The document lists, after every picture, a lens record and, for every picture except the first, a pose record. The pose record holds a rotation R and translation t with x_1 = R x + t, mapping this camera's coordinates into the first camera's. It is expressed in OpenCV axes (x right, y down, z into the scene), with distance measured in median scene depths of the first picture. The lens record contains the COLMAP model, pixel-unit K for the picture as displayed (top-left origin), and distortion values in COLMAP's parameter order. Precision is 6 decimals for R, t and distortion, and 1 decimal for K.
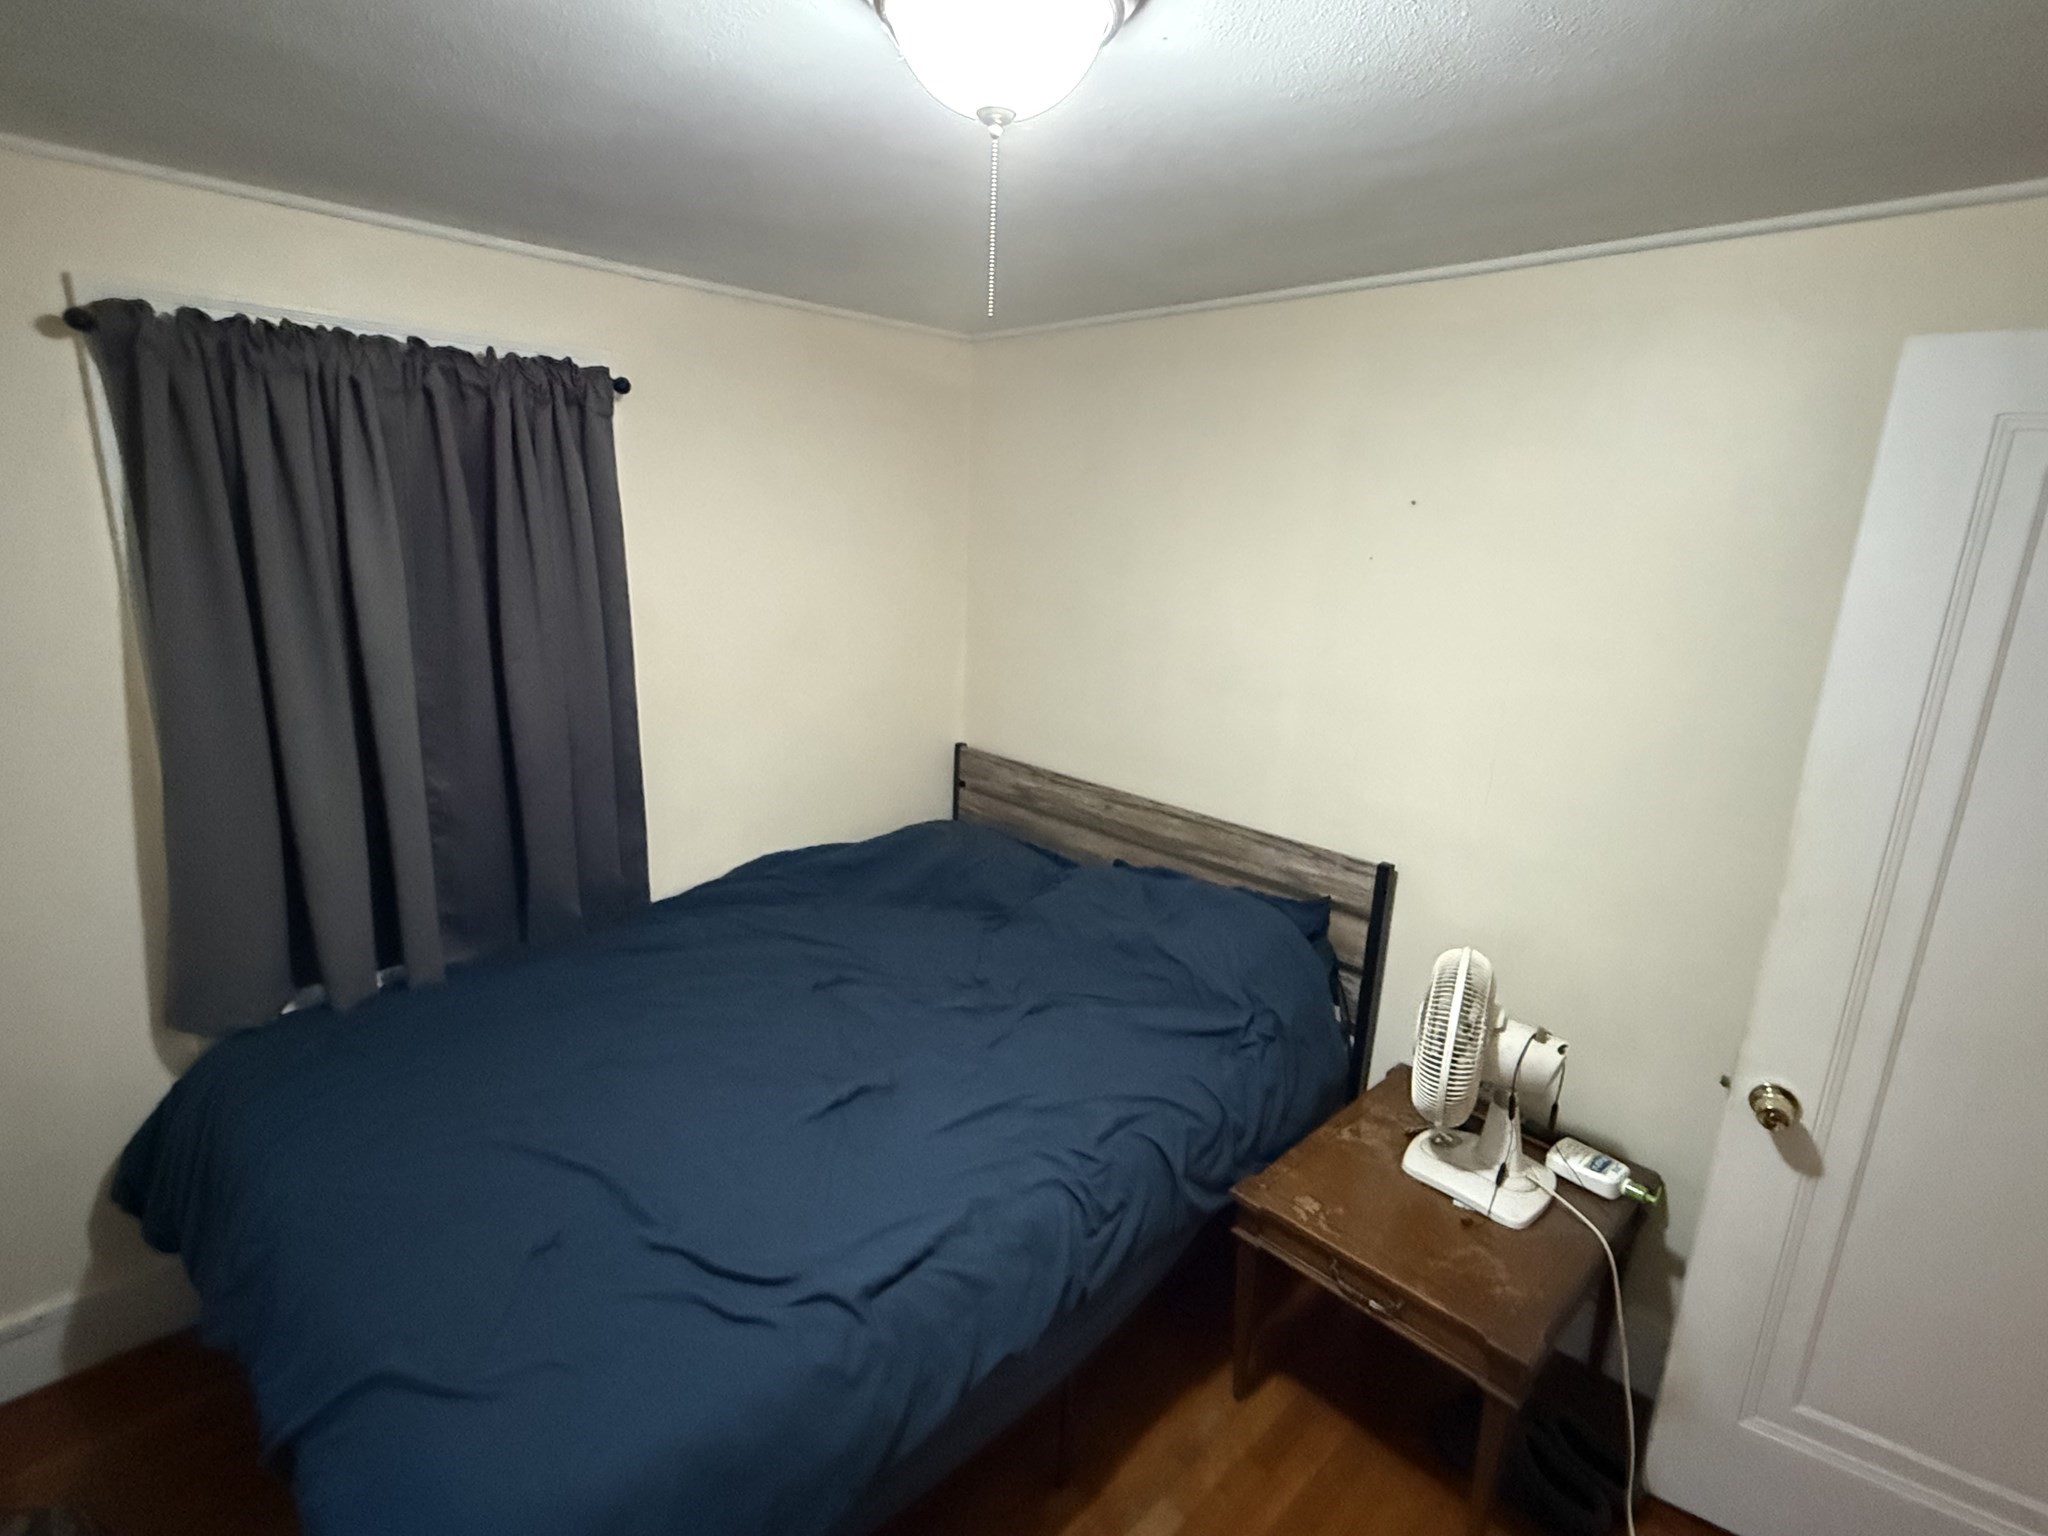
lens RADIAL K [[1001.0, 0, 1024.0], [0, 1001.0, 768.0], [0, 0, 1]] dist [0.000812, 0.000054]
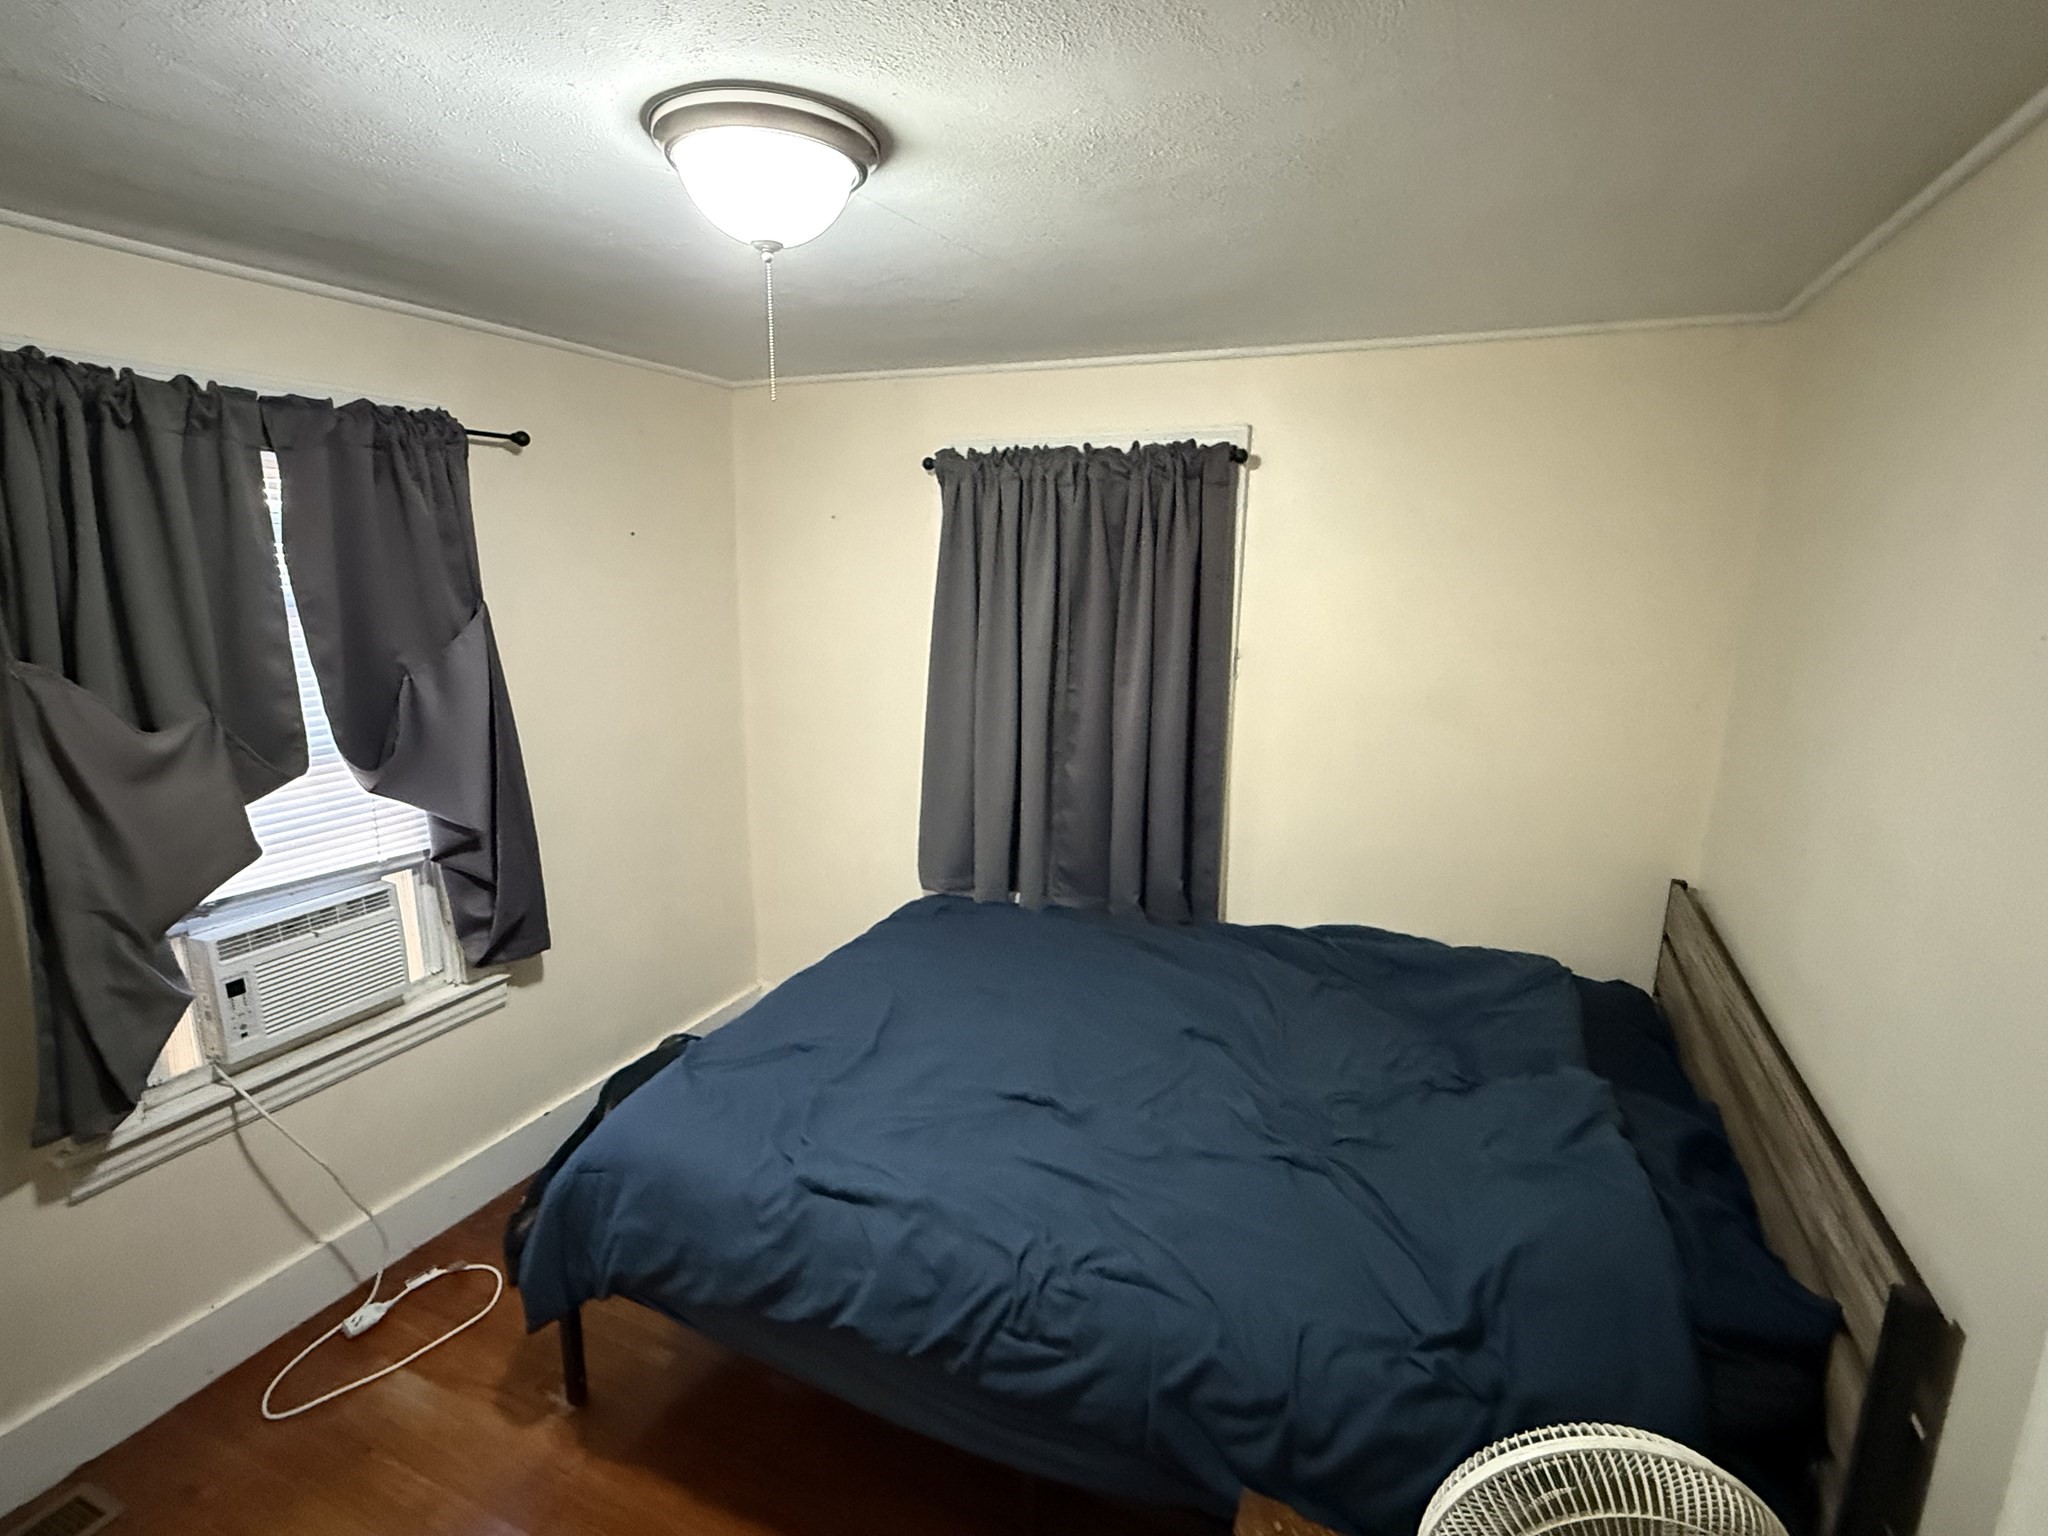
lens RADIAL K [[1001.0, 0, 1024.0], [0, 1001.0, 768.0], [0, 0, 1]] dist [0.000812, 0.000054]
pose [[0.360926, 0.166741, -0.917567, 0.538299], [-0.227629, 0.969880, 0.086709, -0.076974], [0.904388, 0.177569, 0.388010, 0.365774]]
